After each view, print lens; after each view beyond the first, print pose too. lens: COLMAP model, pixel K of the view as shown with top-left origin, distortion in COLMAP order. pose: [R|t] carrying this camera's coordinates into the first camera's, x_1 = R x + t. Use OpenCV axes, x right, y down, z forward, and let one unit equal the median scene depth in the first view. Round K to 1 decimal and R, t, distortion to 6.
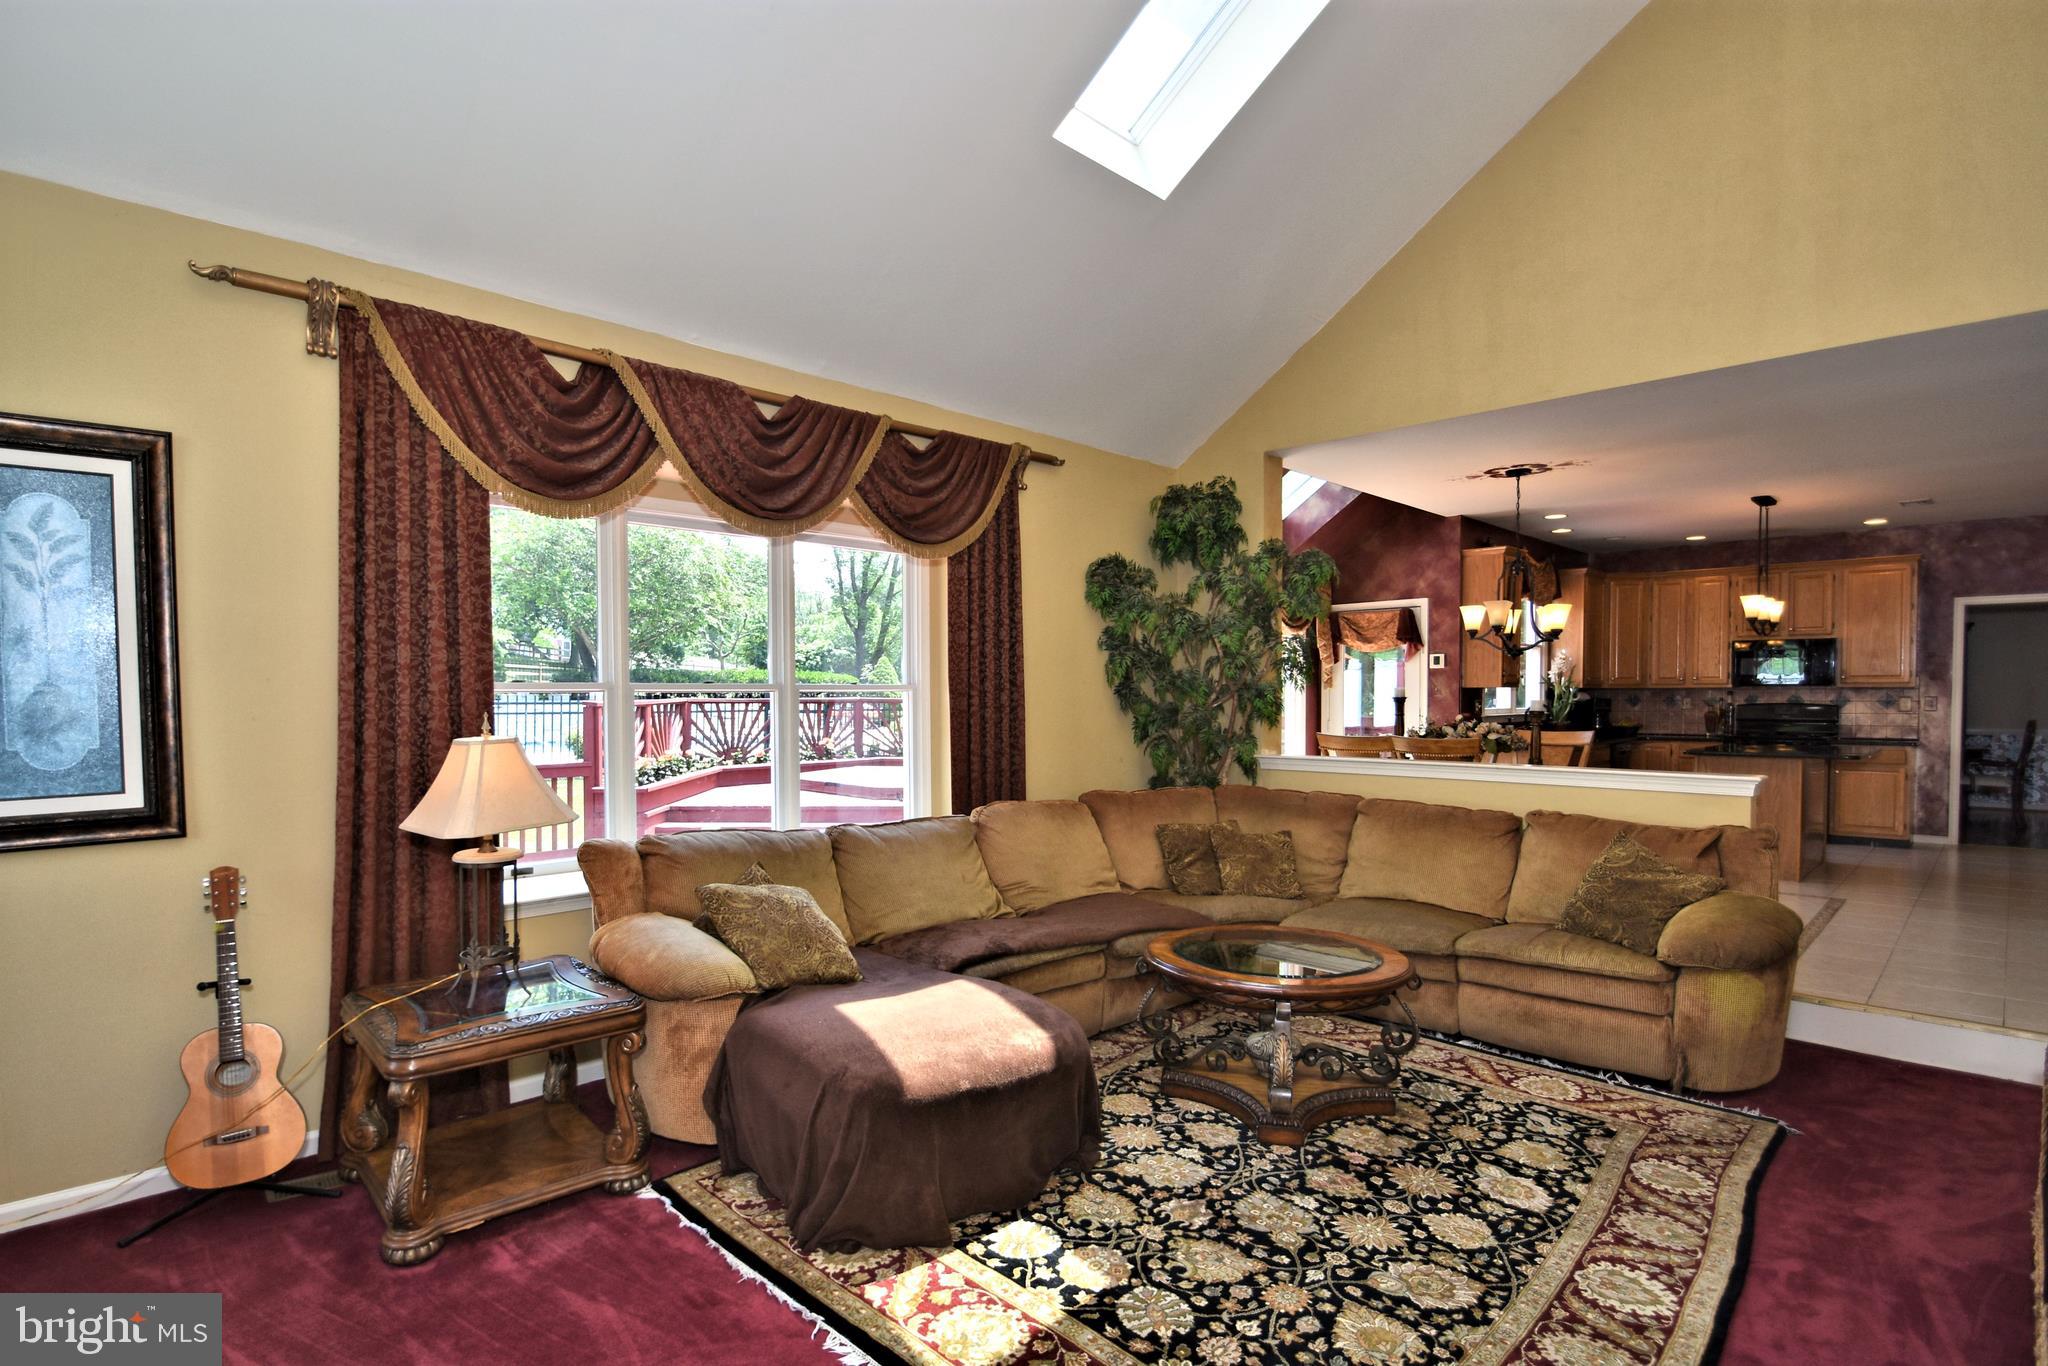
lens RADIAL K [[1001.1, 0, 989.5], [0, 1001.1, 723.7], [0, 0, 1]] dist [-0.001568, -0.017545]
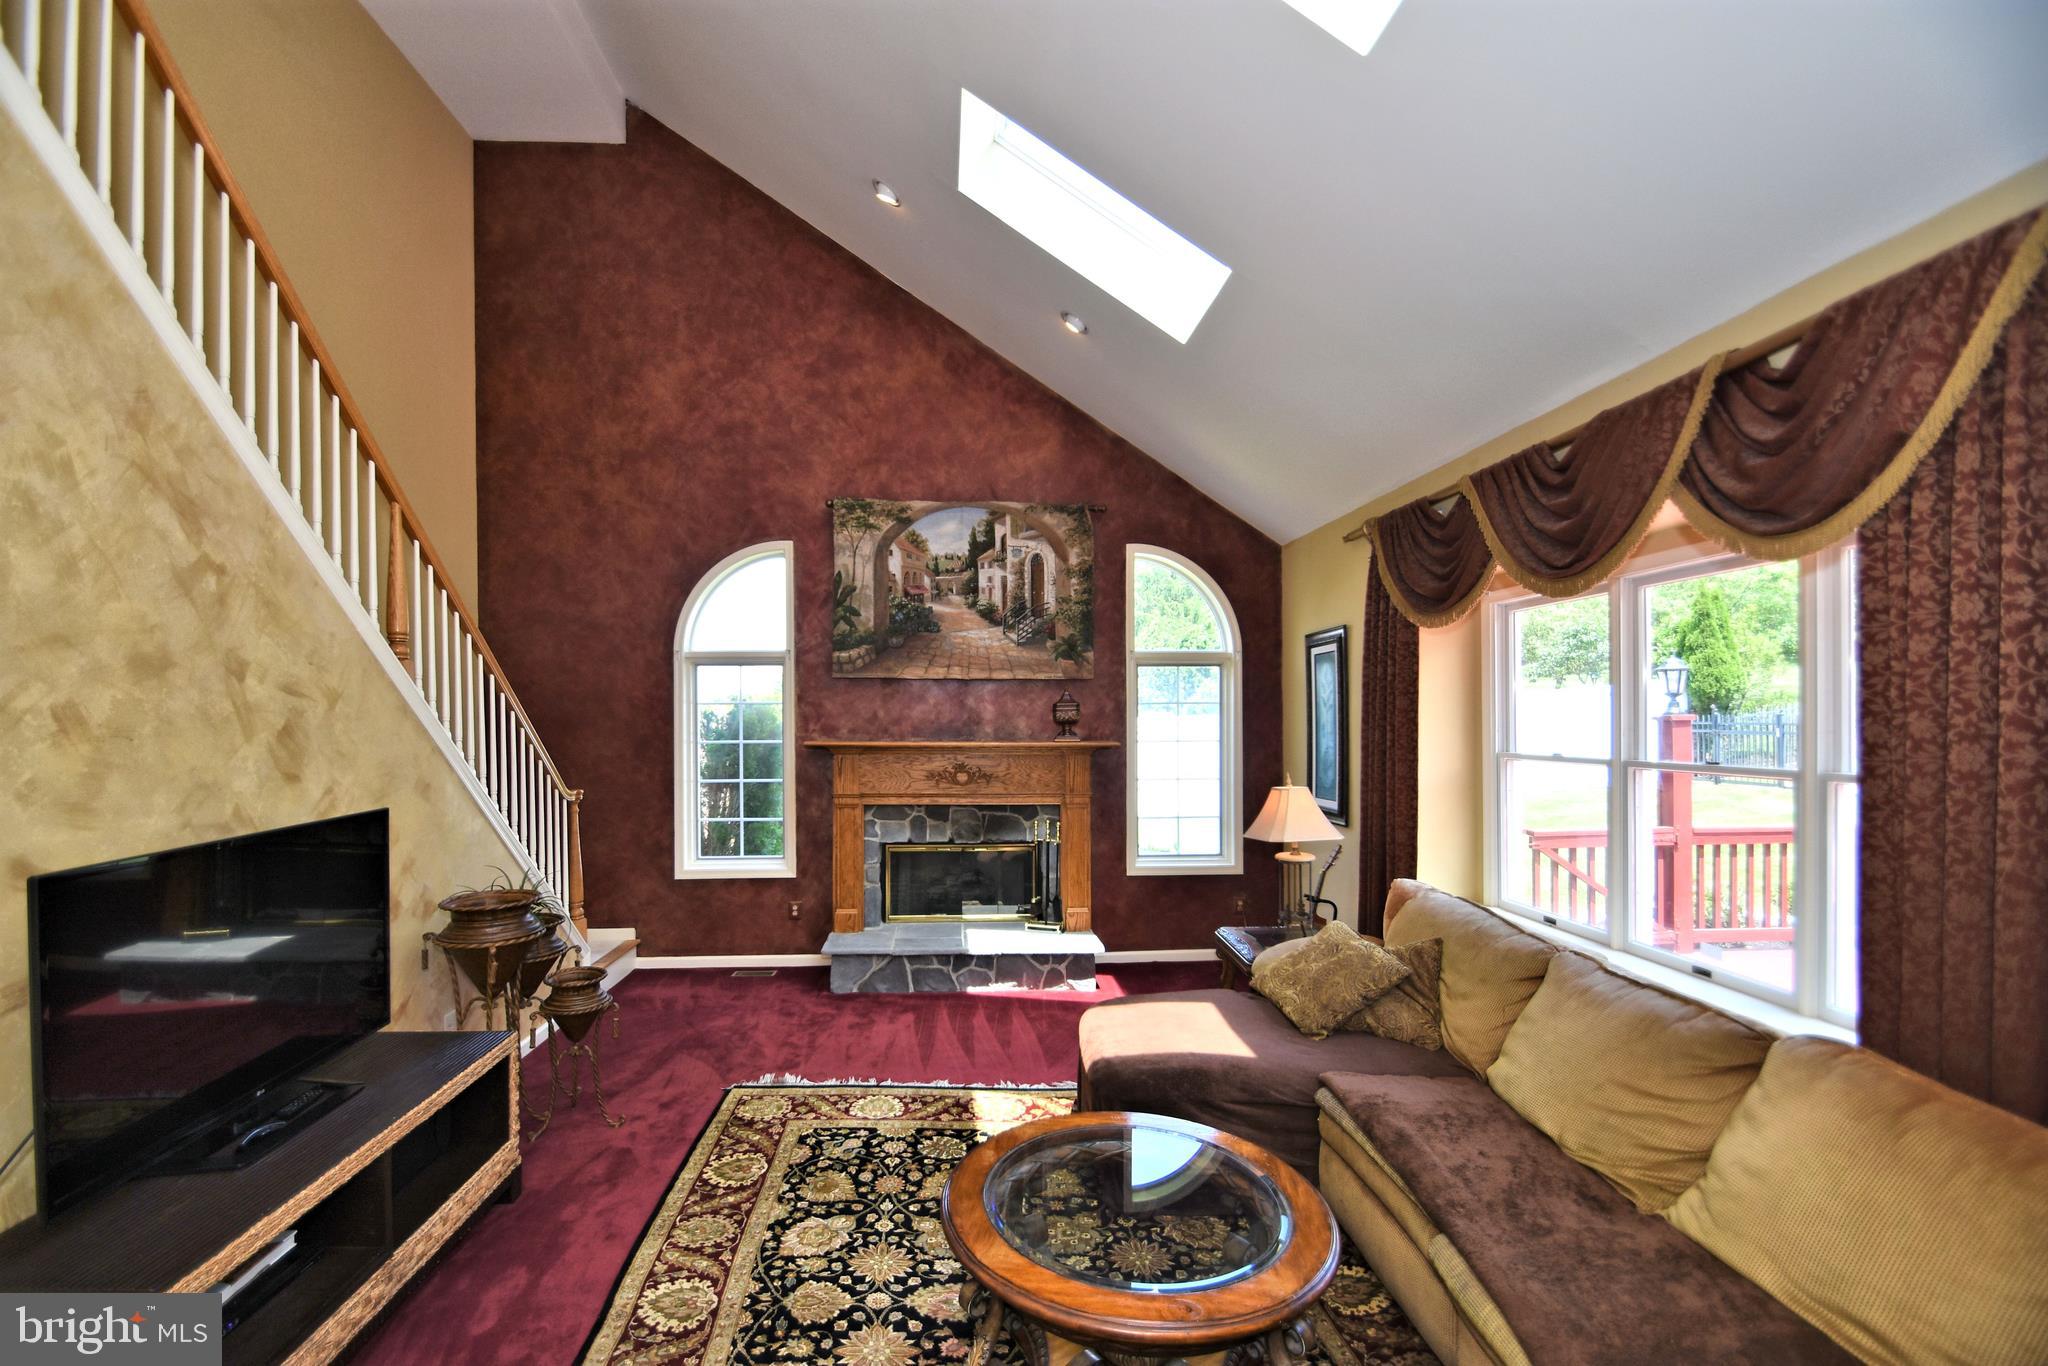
lens RADIAL K [[901.9, 0, 990.4], [0, 901.9, 720.7], [0, 0, 1]] dist [0.012394, -0.013903]
pose [[-0.661421, 0.008221, -0.749970, 0.938756], [-0.018172, 0.999471, 0.026982, -0.124542], [0.749795, 0.031474, -0.660922, 1.543237]]
